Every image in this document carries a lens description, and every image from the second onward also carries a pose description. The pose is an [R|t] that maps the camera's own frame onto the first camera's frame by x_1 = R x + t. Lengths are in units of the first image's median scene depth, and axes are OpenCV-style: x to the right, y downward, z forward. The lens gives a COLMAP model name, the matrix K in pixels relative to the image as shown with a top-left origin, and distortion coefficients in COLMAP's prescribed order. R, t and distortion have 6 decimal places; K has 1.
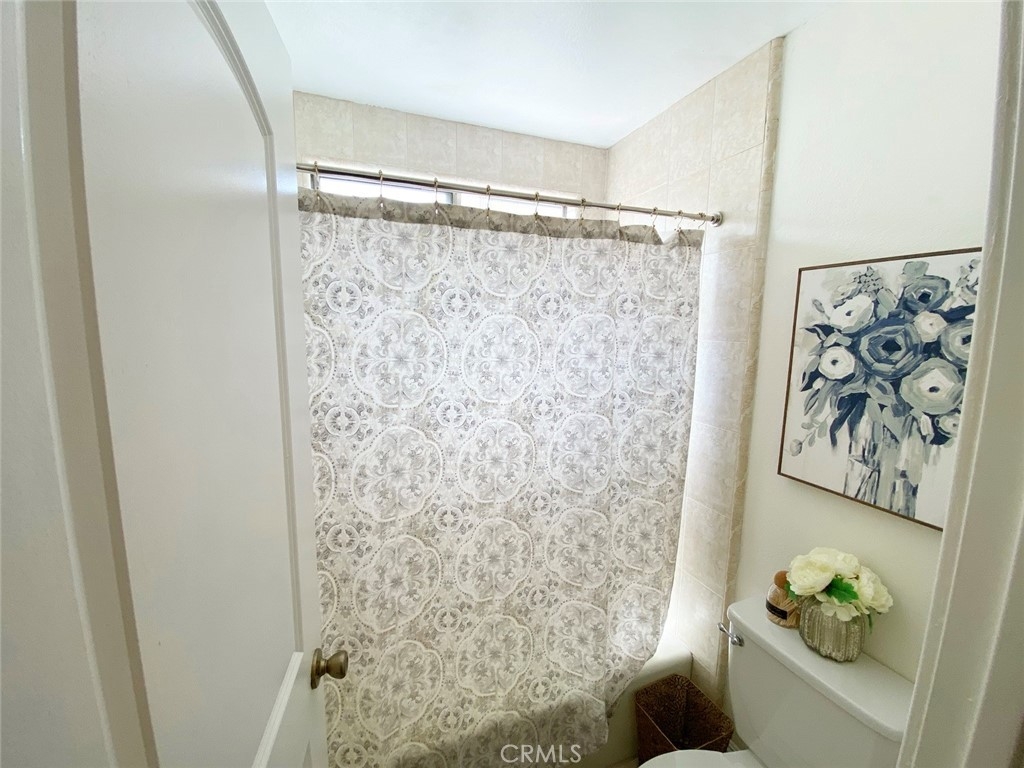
lens RADIAL K [[417.6, 0, 508.1], [0, 417.6, 381.1], [0, 0, 1]] dist [0.002486, -0.014124]
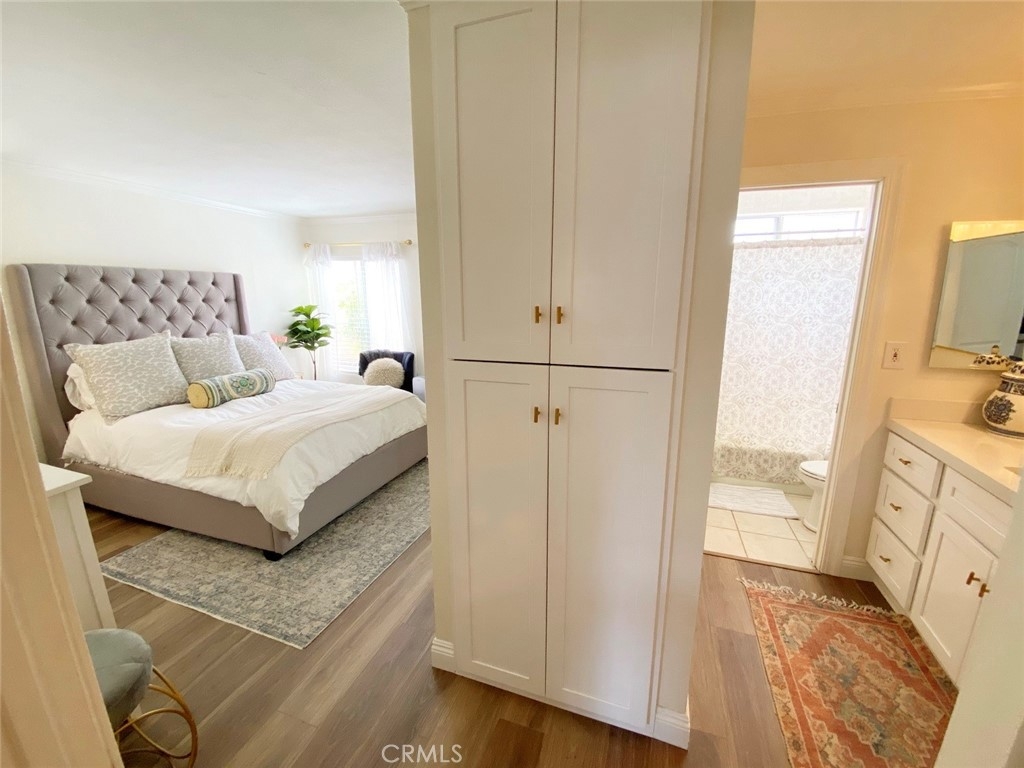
lens RADIAL K [[417.6, 0, 508.1], [0, 417.6, 381.1], [0, 0, 1]] dist [0.002486, -0.014124]
pose [[0.745520, 0.124693, -0.654715, 0.419495], [-0.073940, 0.991753, 0.104689, 0.293733], [0.662369, -0.029638, 0.748591, -1.932102]]
